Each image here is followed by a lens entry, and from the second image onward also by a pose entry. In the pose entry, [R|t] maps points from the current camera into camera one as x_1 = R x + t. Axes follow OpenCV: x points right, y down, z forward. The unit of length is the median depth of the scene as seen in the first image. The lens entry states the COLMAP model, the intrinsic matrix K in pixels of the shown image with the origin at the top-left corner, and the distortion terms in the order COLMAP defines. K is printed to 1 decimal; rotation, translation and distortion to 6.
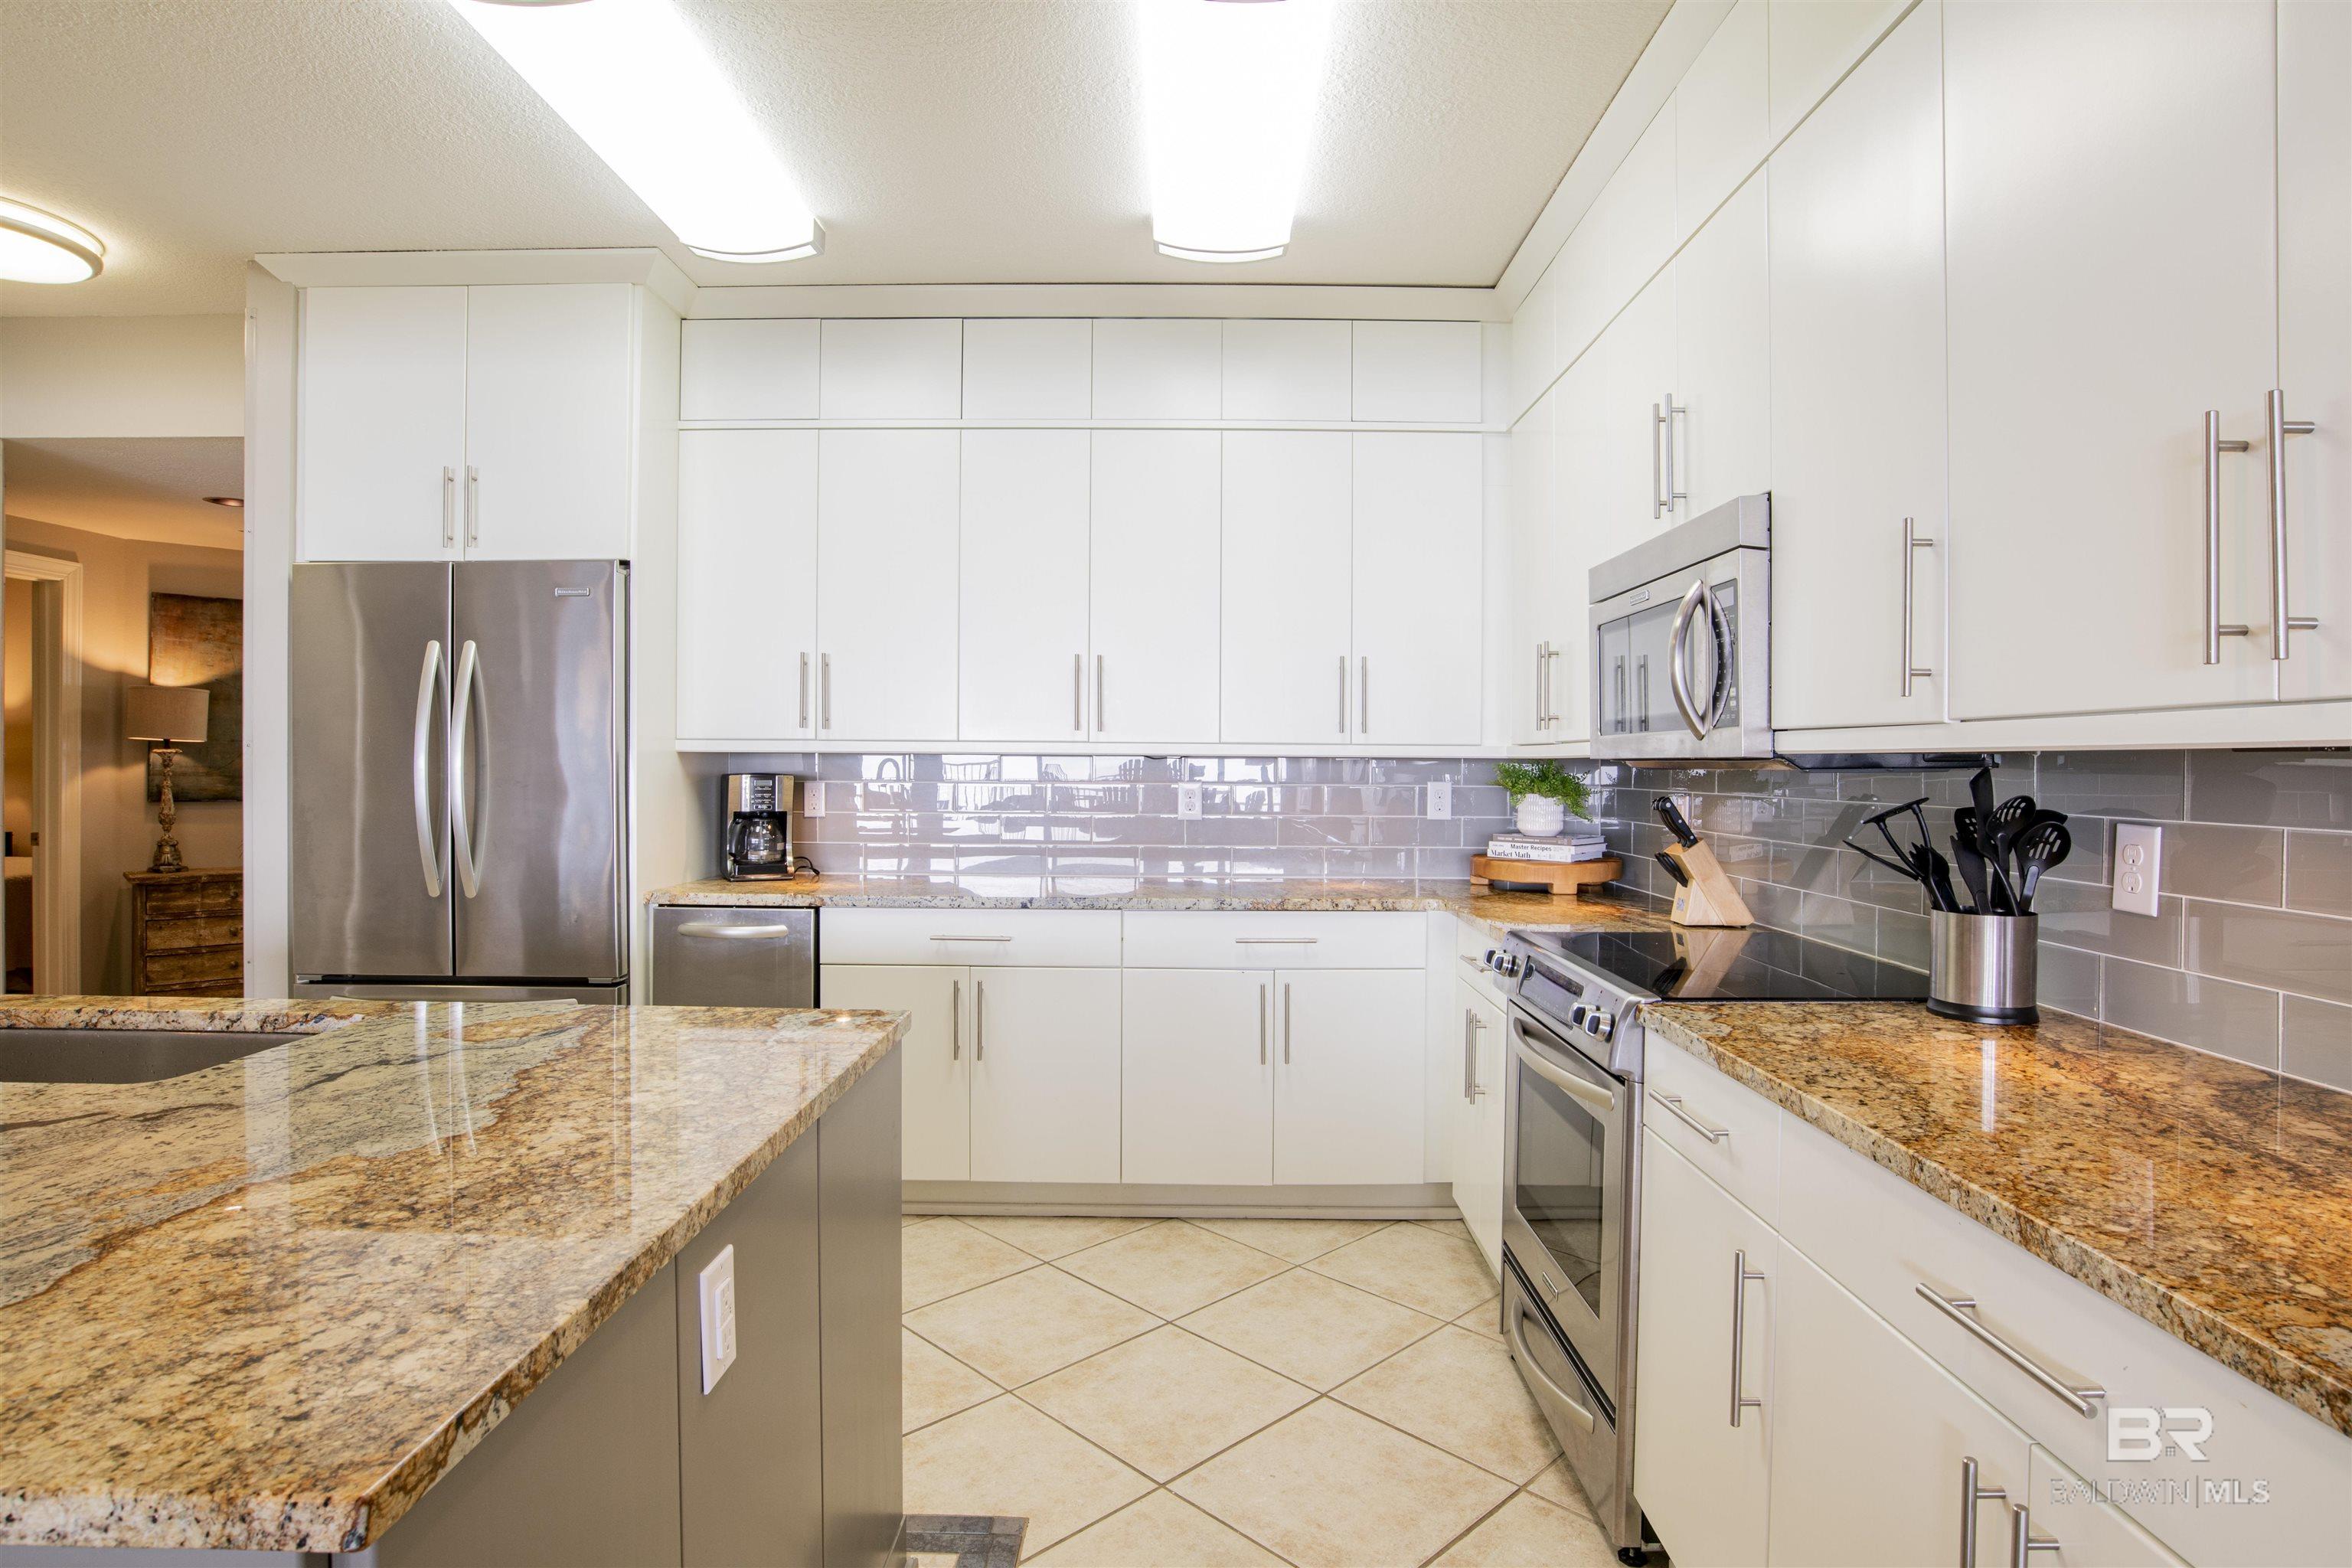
lens RADIAL K [[1238.3, 0, 1179.3], [0, 1238.3, 771.9], [0, 0, 1]] dist [-0.063105, 0.029098]
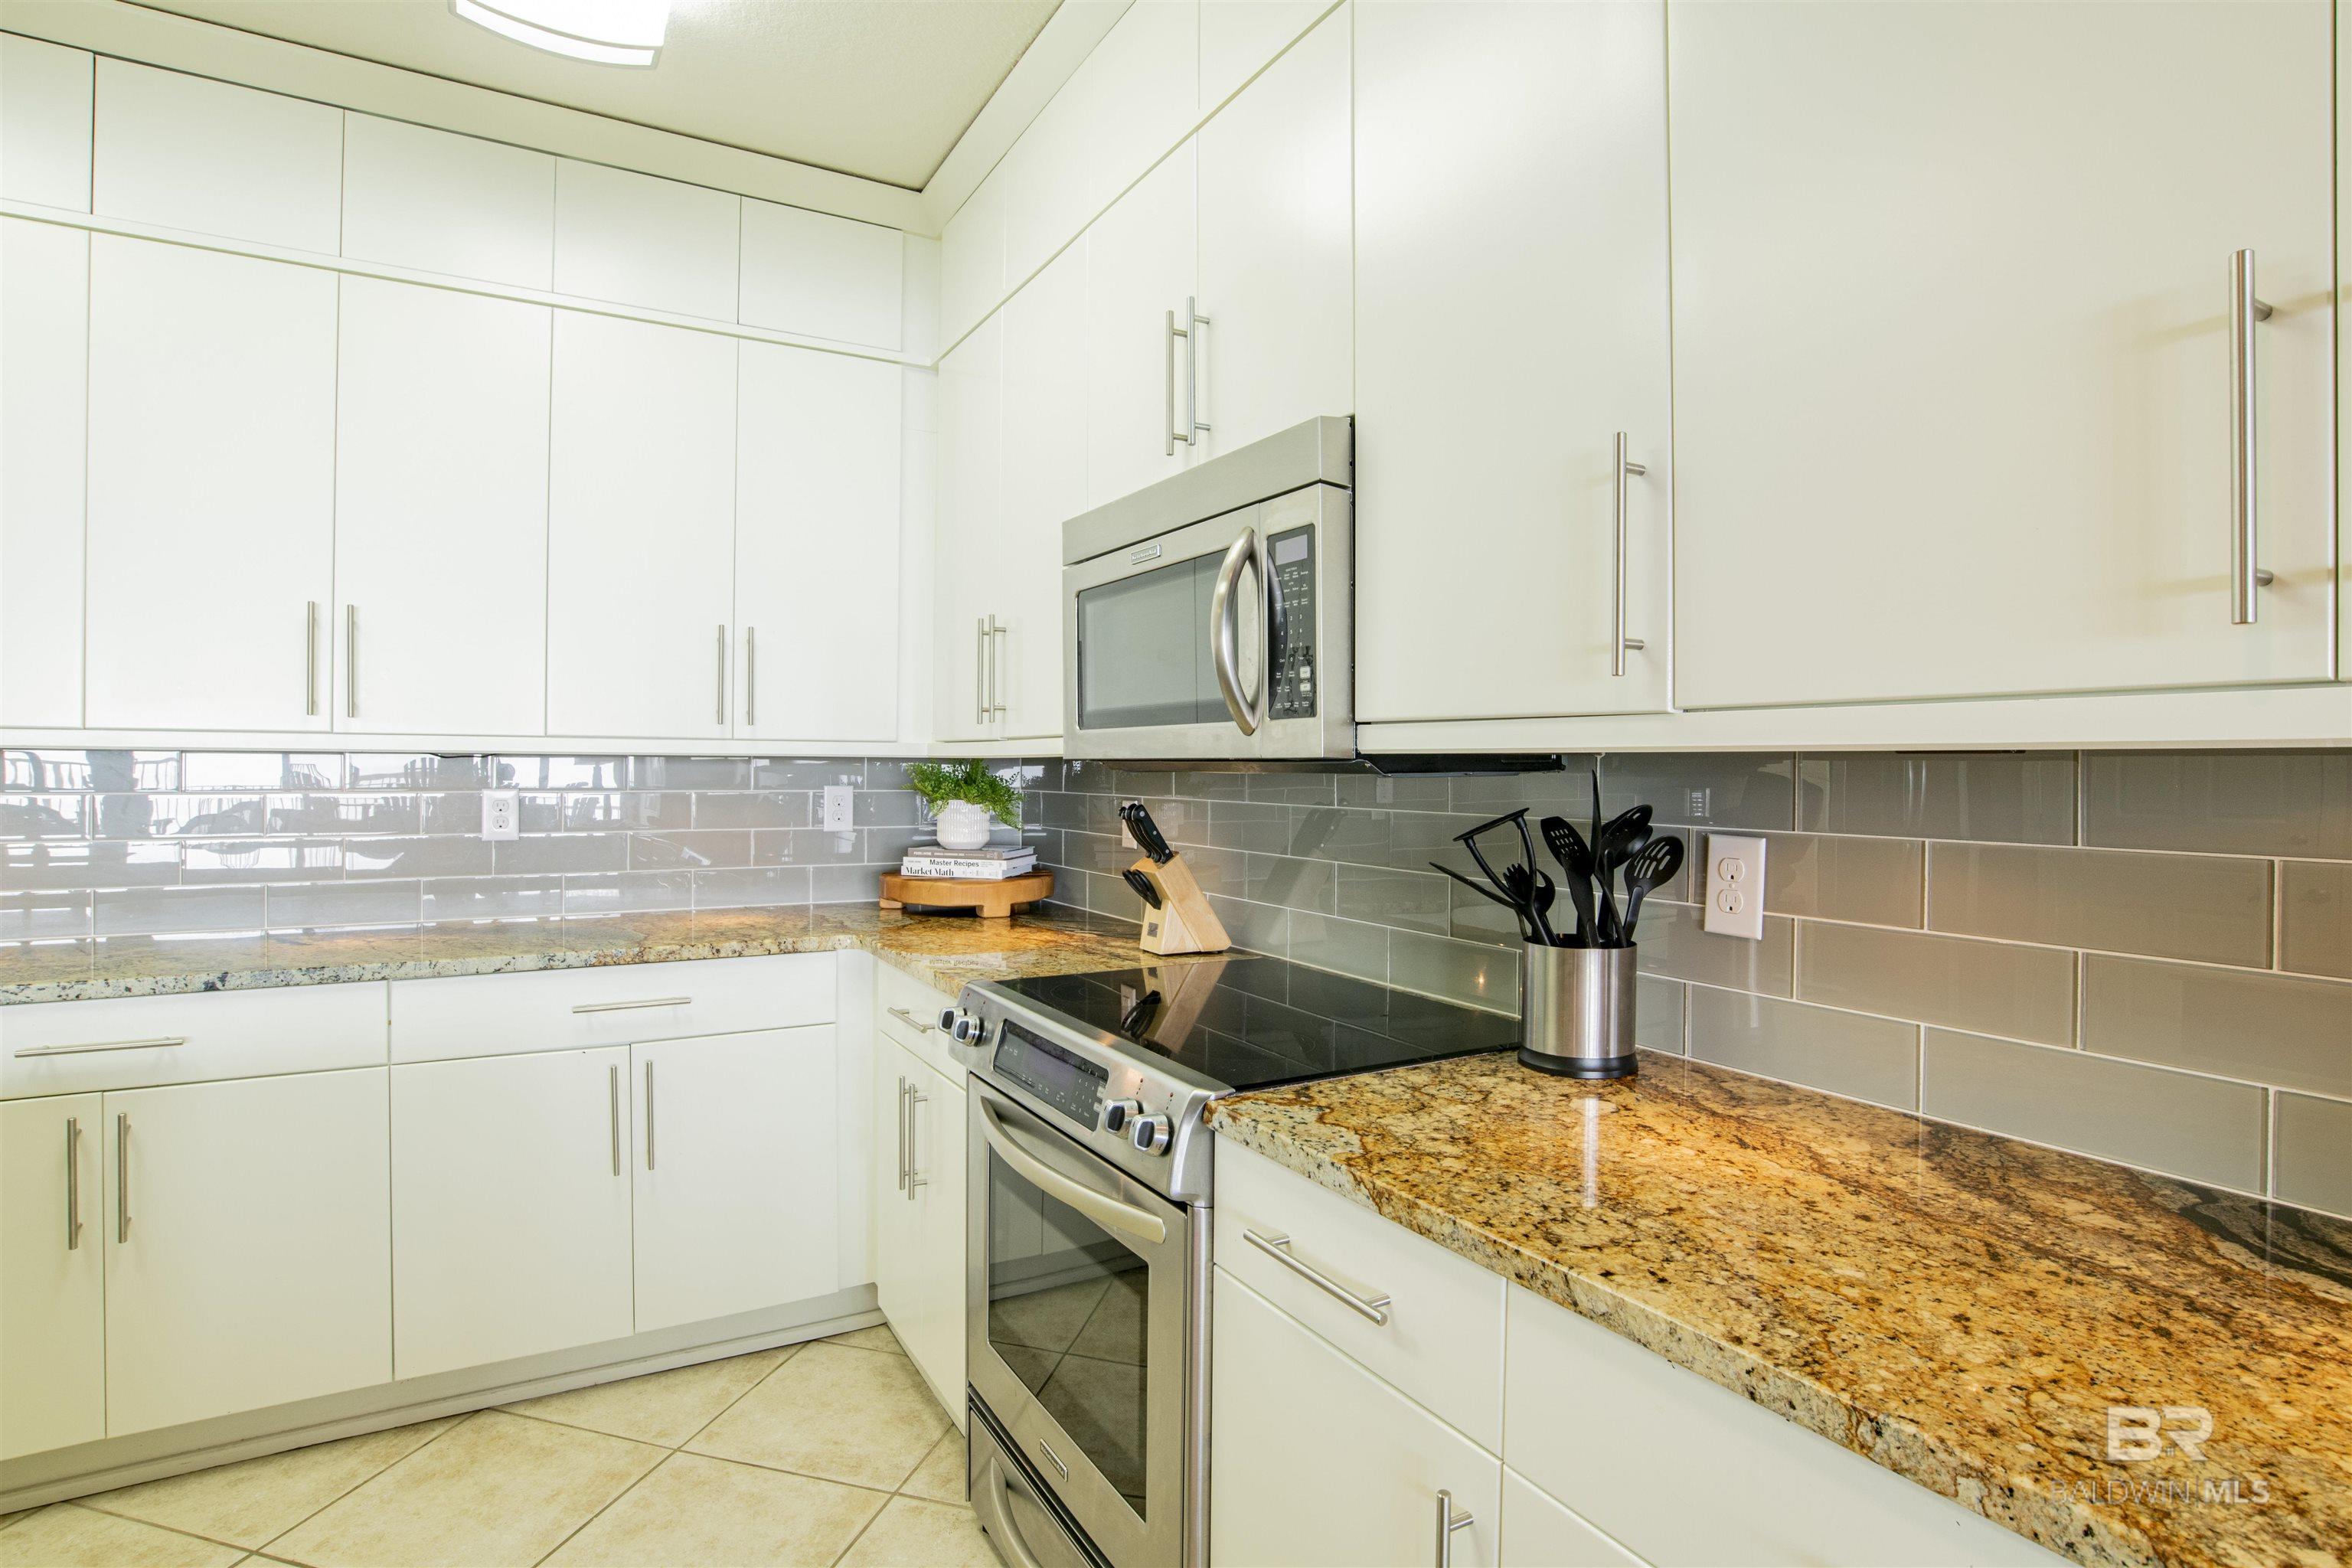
lens RADIAL K [[1200.1, 0, 1184.7], [0, 1200.1, 767.2], [0, 0, 1]] dist [-0.068407, 0.027704]
pose [[0.861117, -0.001585, 0.508405, 0.004065], [0.002824, 0.999995, -0.001665, -0.002792], [-0.508399, 0.002869, 0.861117, 0.219624]]
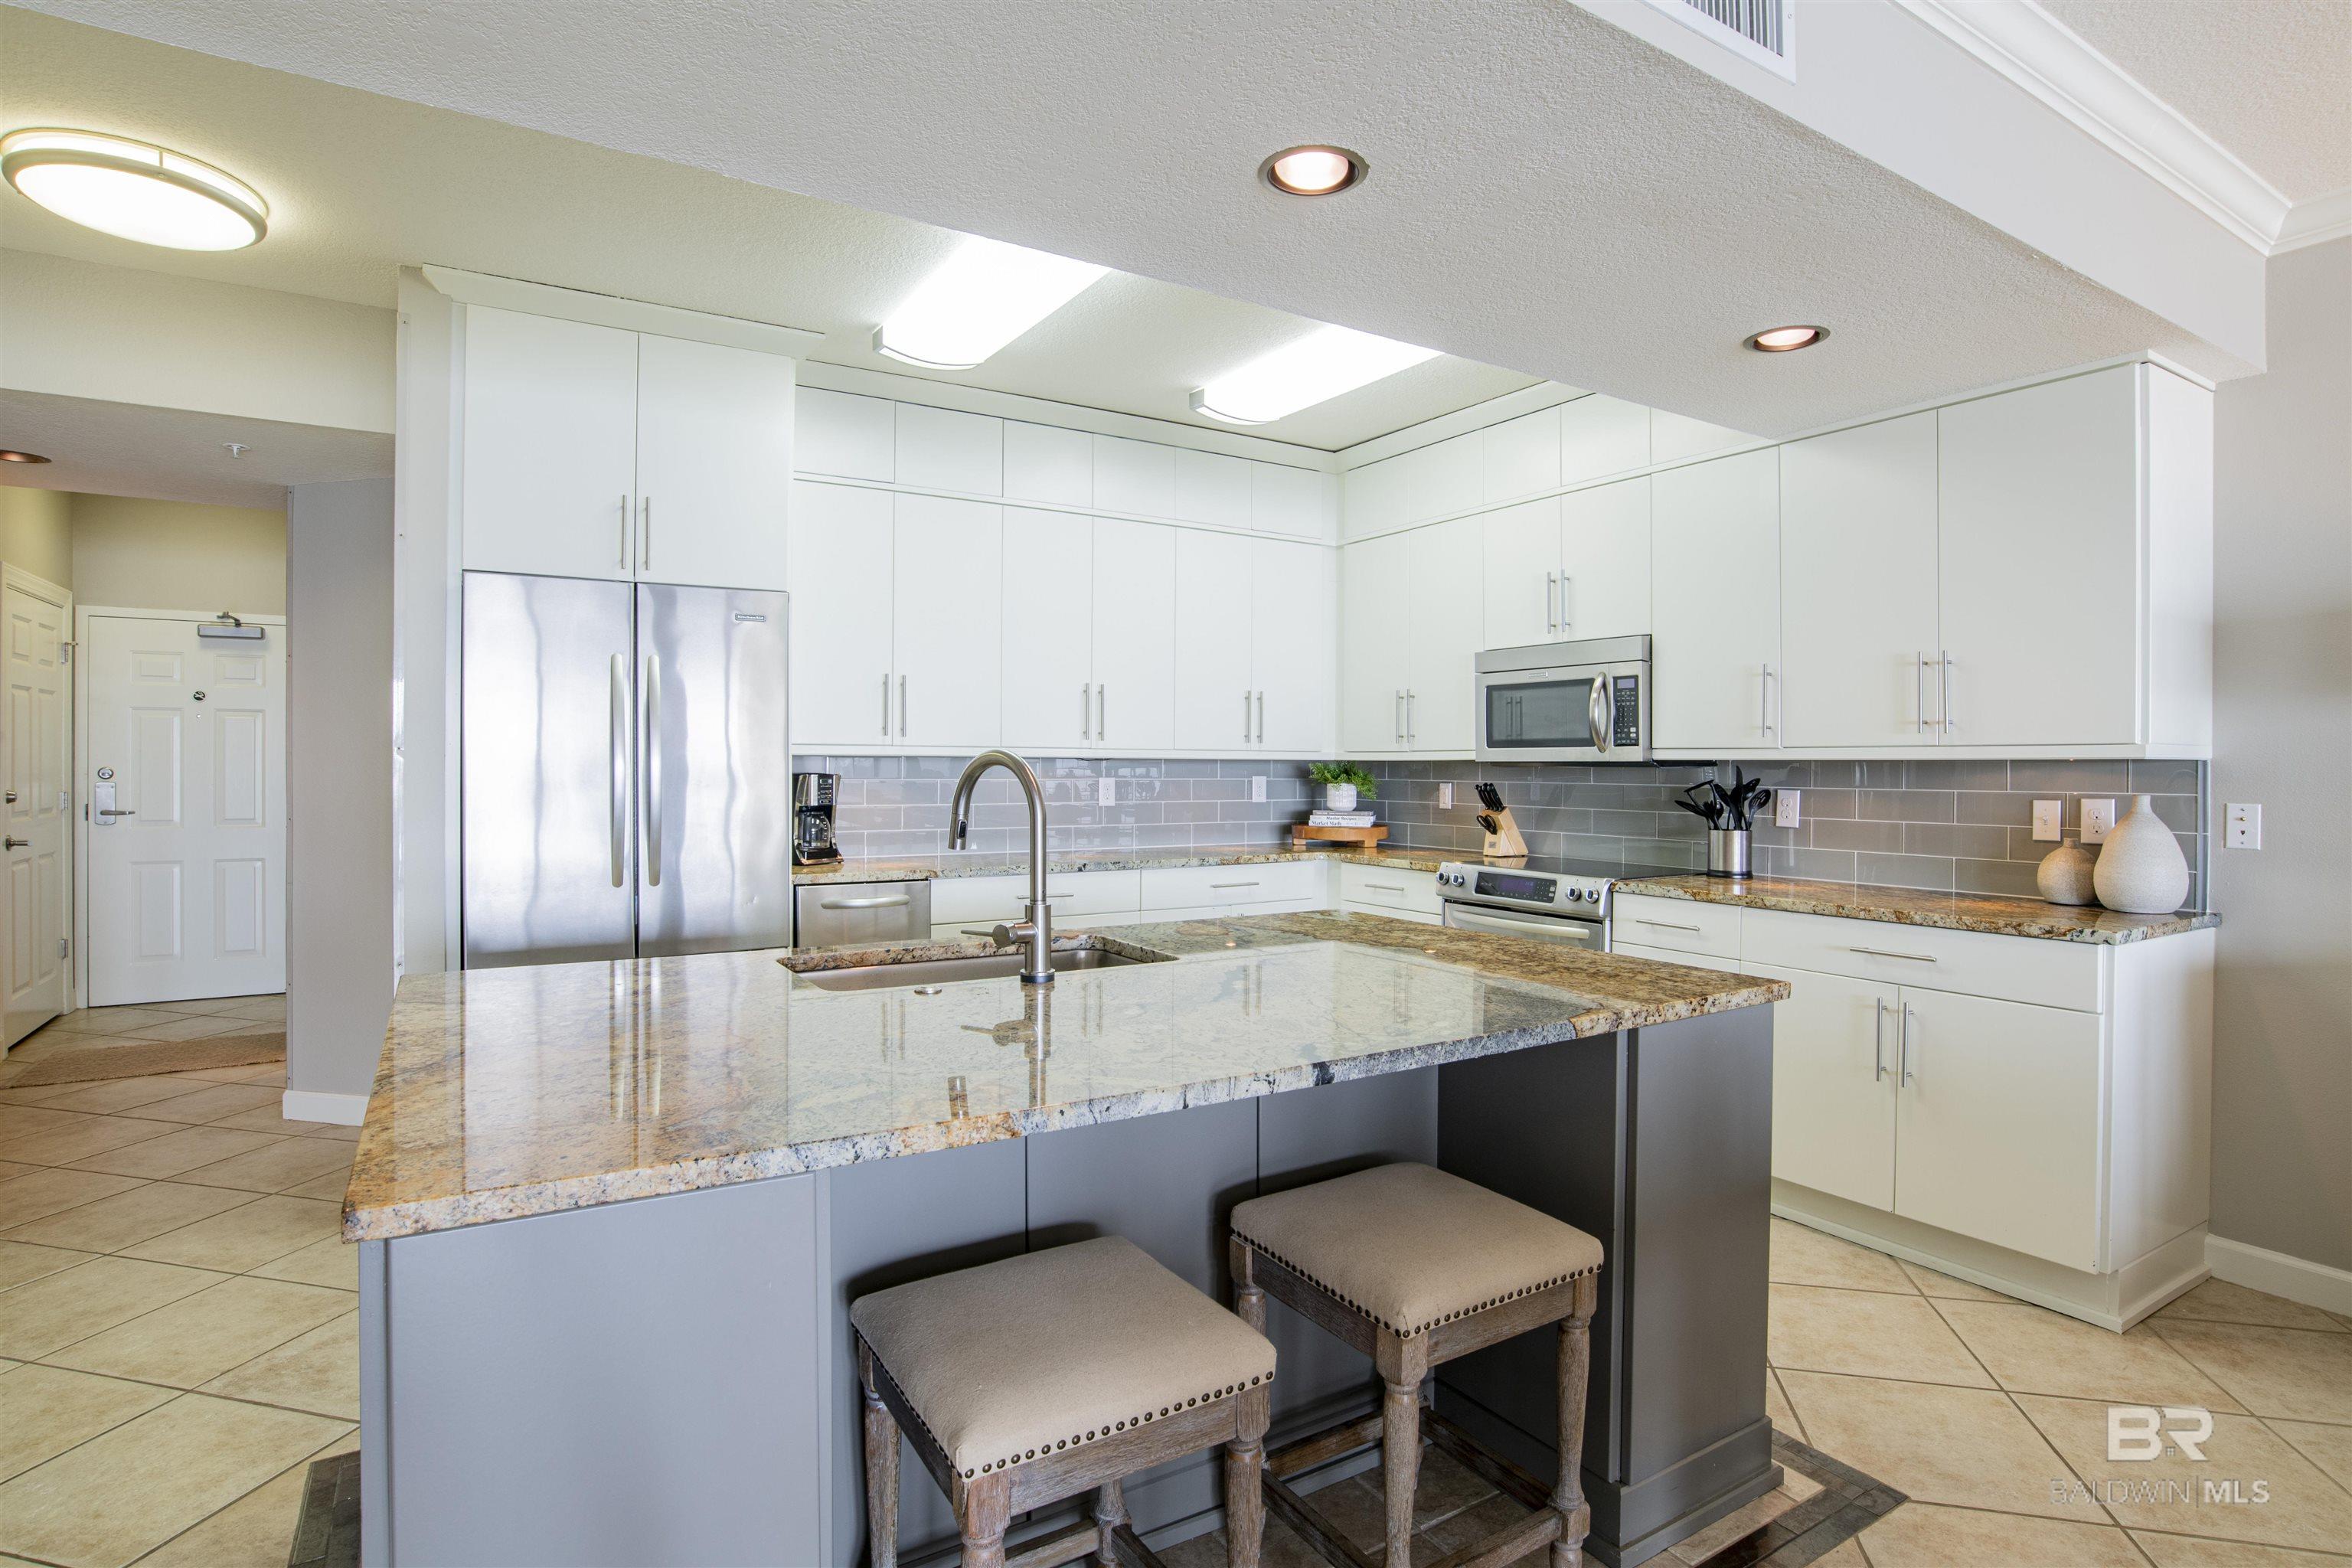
lens RADIAL K [[1200.1, 0, 1184.7], [0, 1200.1, 767.2], [0, 0, 1]] dist [-0.068407, 0.027704]
pose [[0.843579, -0.002894, 0.536997, -0.707021], [0.004227, 0.999990, -0.001251, -0.001393], [-0.536988, 0.003325, 0.843583, -0.160947]]
